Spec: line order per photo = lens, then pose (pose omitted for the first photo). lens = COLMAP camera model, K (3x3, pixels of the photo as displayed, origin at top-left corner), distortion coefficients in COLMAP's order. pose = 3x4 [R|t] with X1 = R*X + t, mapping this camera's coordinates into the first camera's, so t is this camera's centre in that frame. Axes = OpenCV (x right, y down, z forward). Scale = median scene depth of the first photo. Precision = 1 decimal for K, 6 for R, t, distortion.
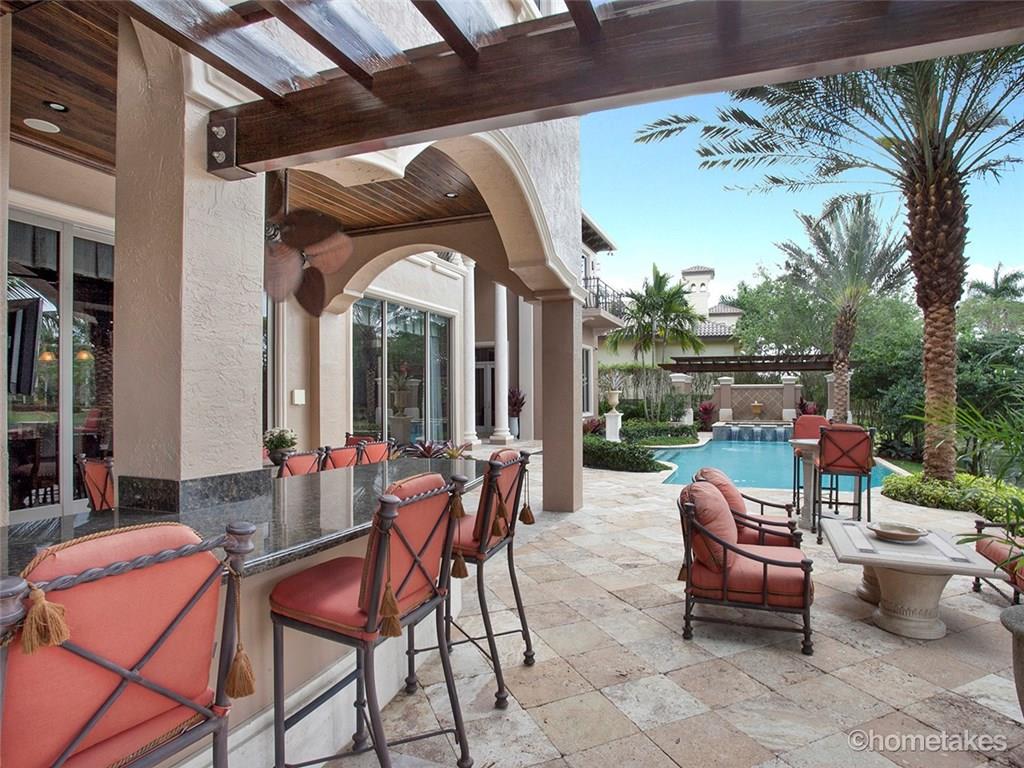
lens RADIAL K [[584.6, 0, 512.0], [0, 584.6, 386.6], [0, 0, 1]] dist [-0.035225, 0.013545]
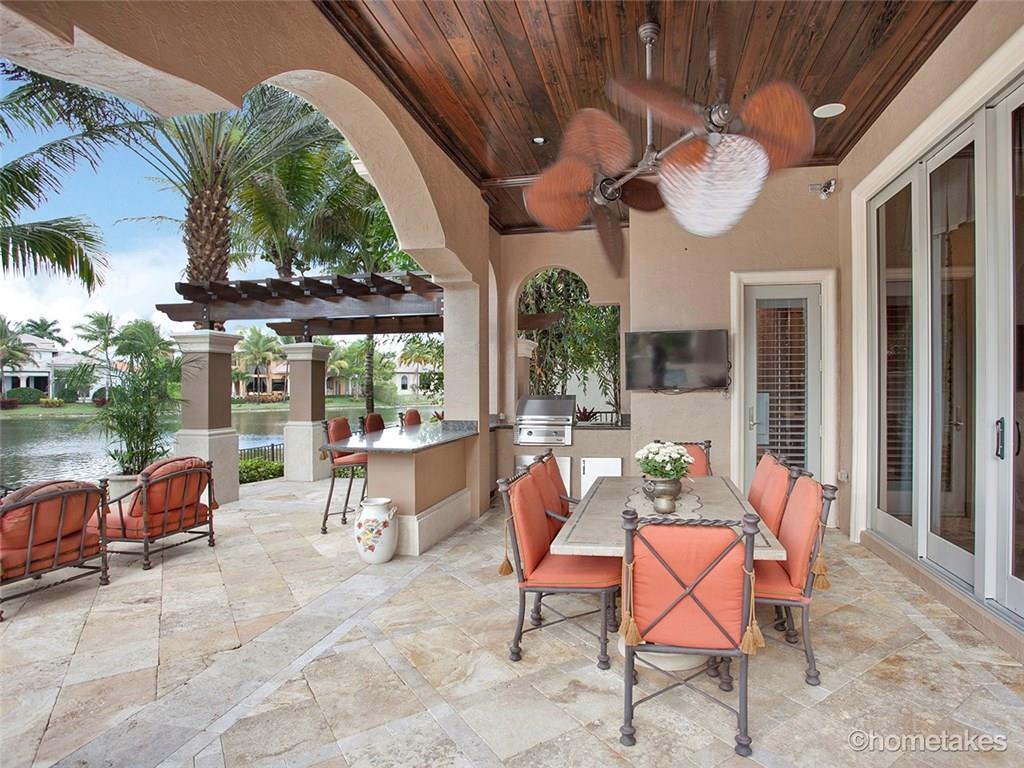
lens RADIAL K [[584.6, 0, 518.9], [0, 584.6, 385.8], [0, 0, 1]] dist [-0.035225, 0.013545]
pose [[-0.988393, -0.006313, -0.151786, -0.190002], [-0.005158, 0.999955, -0.008003, 0.004860], [0.151830, -0.007127, -0.988381, 1.830210]]
